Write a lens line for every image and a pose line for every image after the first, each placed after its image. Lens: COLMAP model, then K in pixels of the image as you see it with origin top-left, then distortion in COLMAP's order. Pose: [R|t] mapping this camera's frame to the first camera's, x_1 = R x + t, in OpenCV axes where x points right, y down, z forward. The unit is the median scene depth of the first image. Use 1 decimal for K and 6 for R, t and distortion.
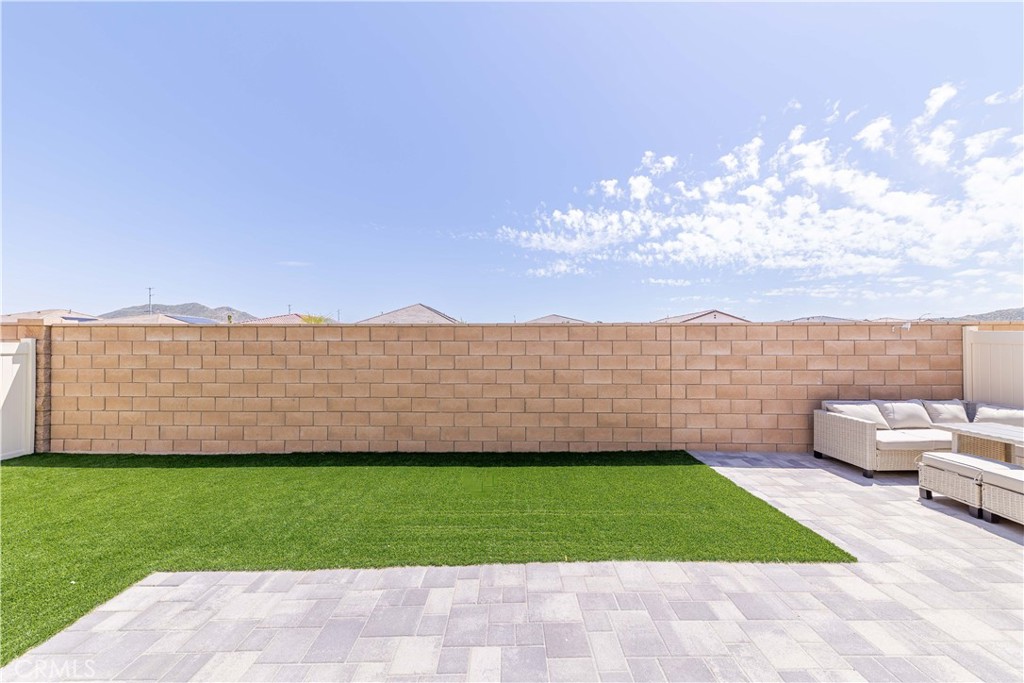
lens RADIAL K [[358.2, 0, 518.9], [0, 358.2, 344.5], [0, 0, 1]] dist [0.009996, -0.002035]
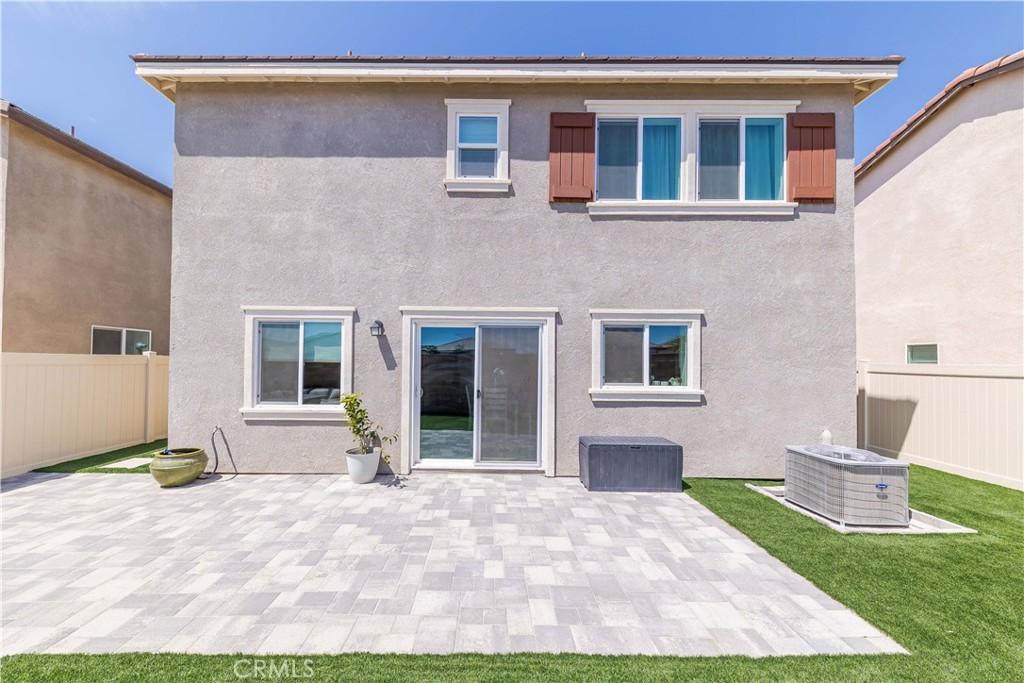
lens RADIAL K [[358.2, 0, 505.9], [0, 358.2, 357.3], [0, 0, 1]] dist [0.009996, -0.002035]
pose [[-0.999961, -0.007738, -0.004253, -0.044417], [-0.007657, 0.999793, -0.018829, -0.005012], [0.004398, -0.018796, -0.999814, 0.887125]]
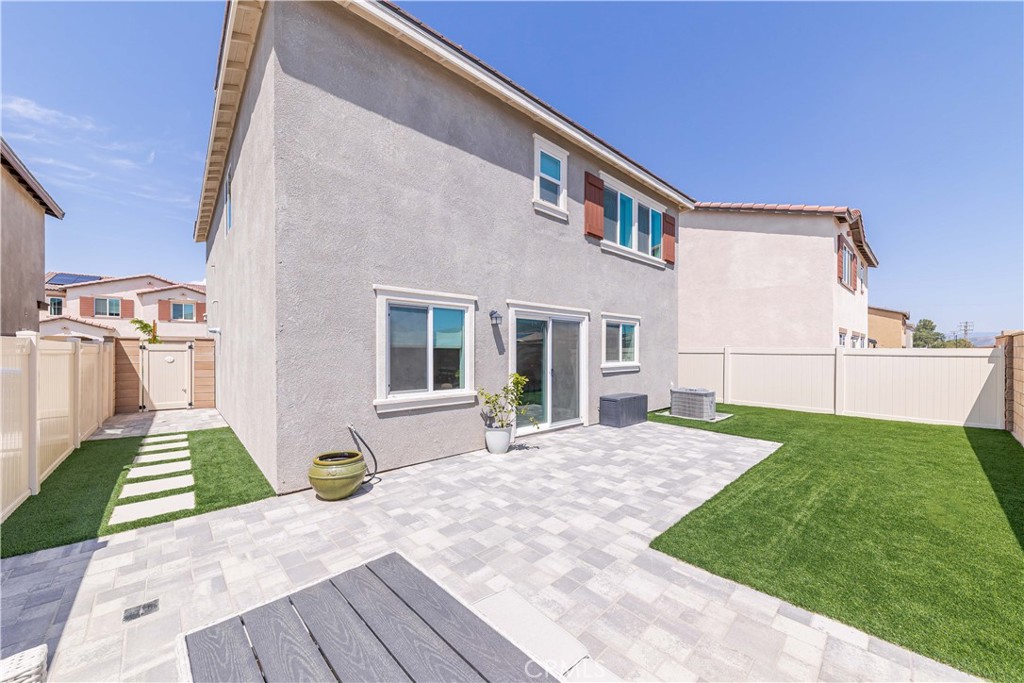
lens RADIAL K [[377.0, 0, 507.2], [0, 377.0, 351.0], [0, 0, 1]] dist [0.009509, -0.000013]
pose [[-0.733748, 0.002492, -0.679417, 1.034977], [0.000505, 0.999995, 0.003121, -0.001088], [0.679421, 0.001947, -0.733746, 0.787775]]
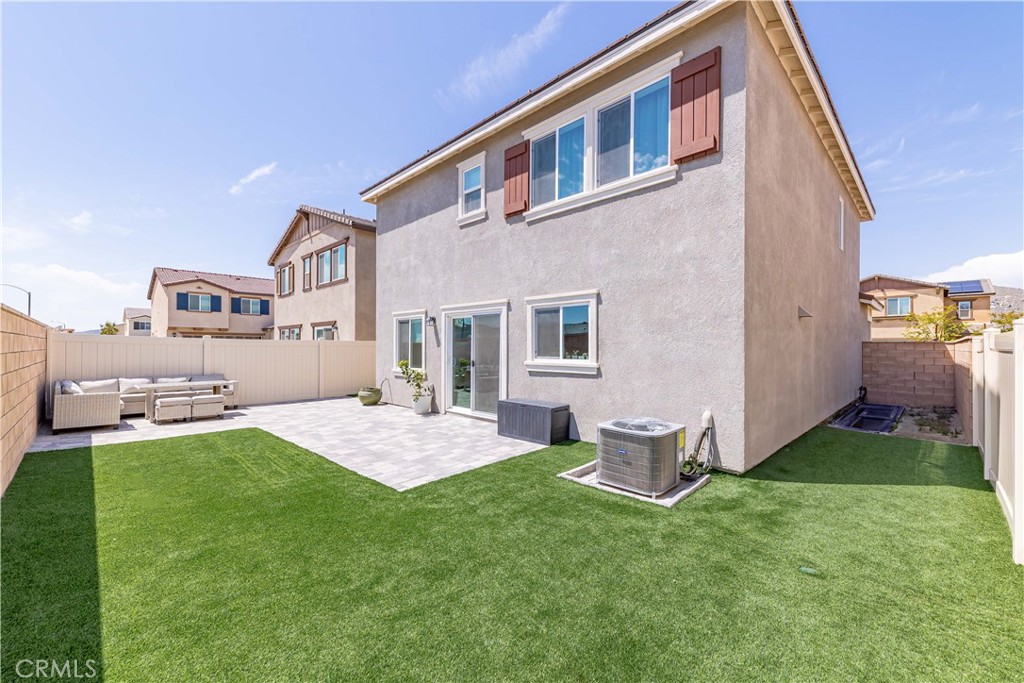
lens RADIAL K [[415.8, 0, 545.1], [0, 415.8, 343.3], [0, 0, 1]] dist [0.017849, 0.000218]
pose [[-0.739835, 0.005492, 0.672766, -1.256503], [-0.002005, 0.999944, -0.010368, 0.014445], [-0.672786, -0.009020, -0.739782, 0.921788]]
